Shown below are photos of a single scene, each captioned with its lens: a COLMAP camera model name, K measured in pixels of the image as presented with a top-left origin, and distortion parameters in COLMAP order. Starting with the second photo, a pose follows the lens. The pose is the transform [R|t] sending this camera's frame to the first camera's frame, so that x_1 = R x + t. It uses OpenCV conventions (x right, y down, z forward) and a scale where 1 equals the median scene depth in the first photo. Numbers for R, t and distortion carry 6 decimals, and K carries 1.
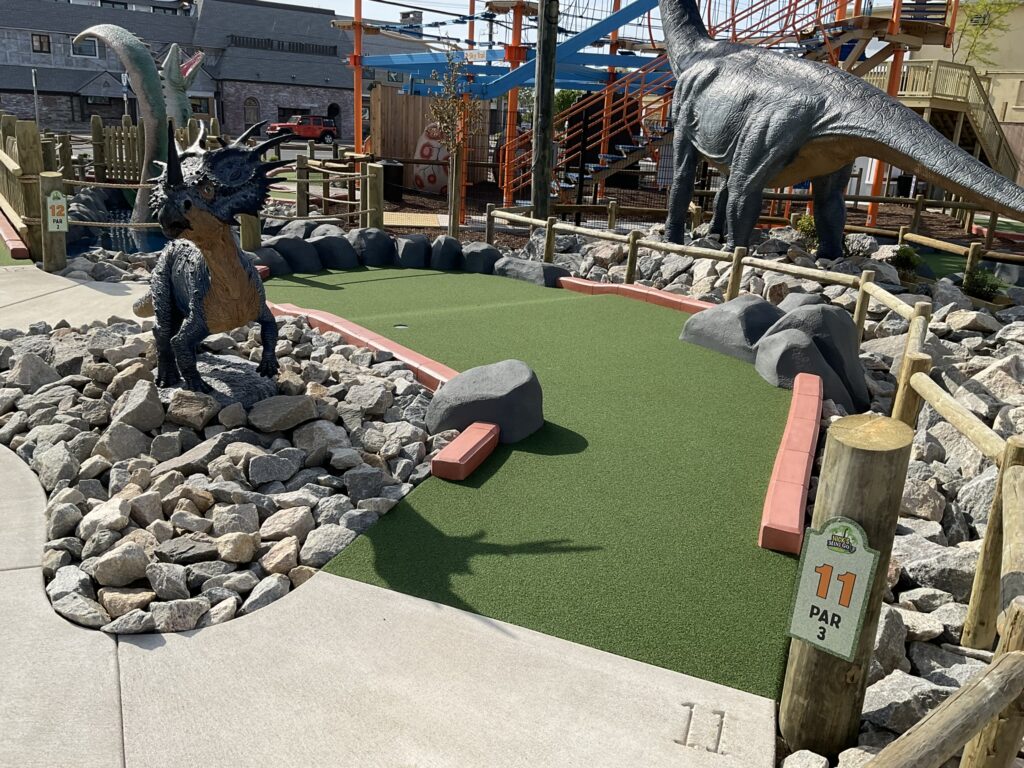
lens RADIAL K [[844.3, 0, 512.0], [0, 844.3, 384.0], [0, 0, 1]] dist [0.125241, -0.262524]
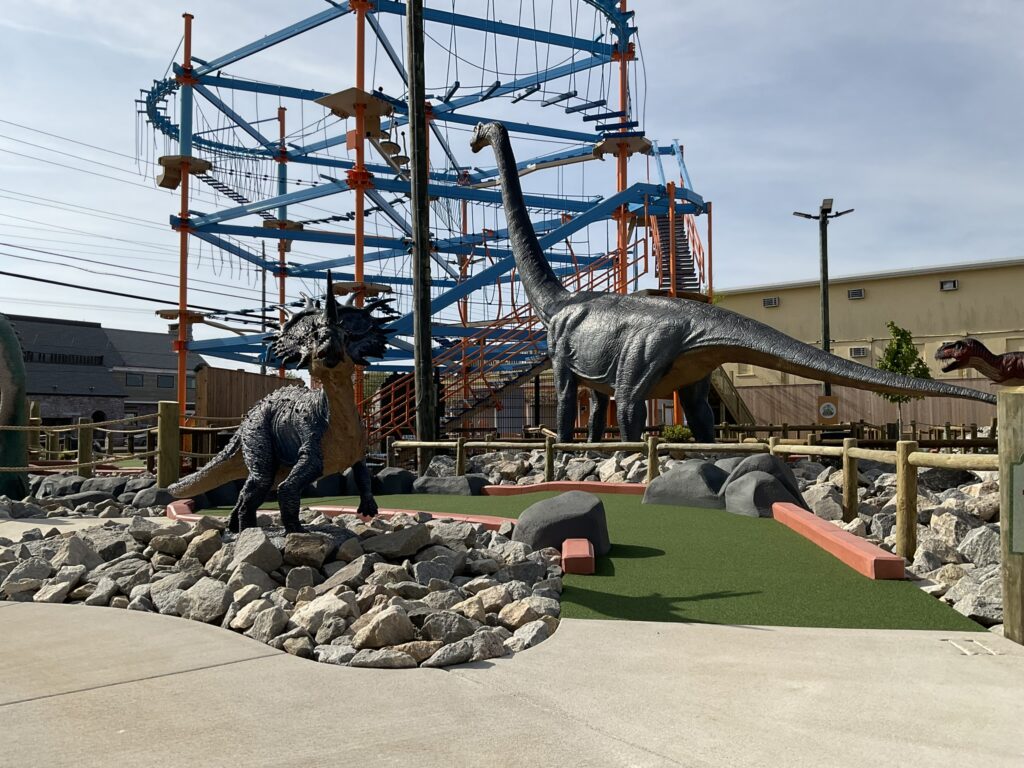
lens RADIAL K [[844.3, 0, 512.0], [0, 844.3, 384.0], [0, 0, 1]] dist [0.125241, -0.262524]
pose [[0.959141, -0.044116, 0.279467, -0.212428], [0.135704, 0.938465, -0.317597, 0.101640], [-0.248258, 0.342545, 0.906107, -0.020008]]
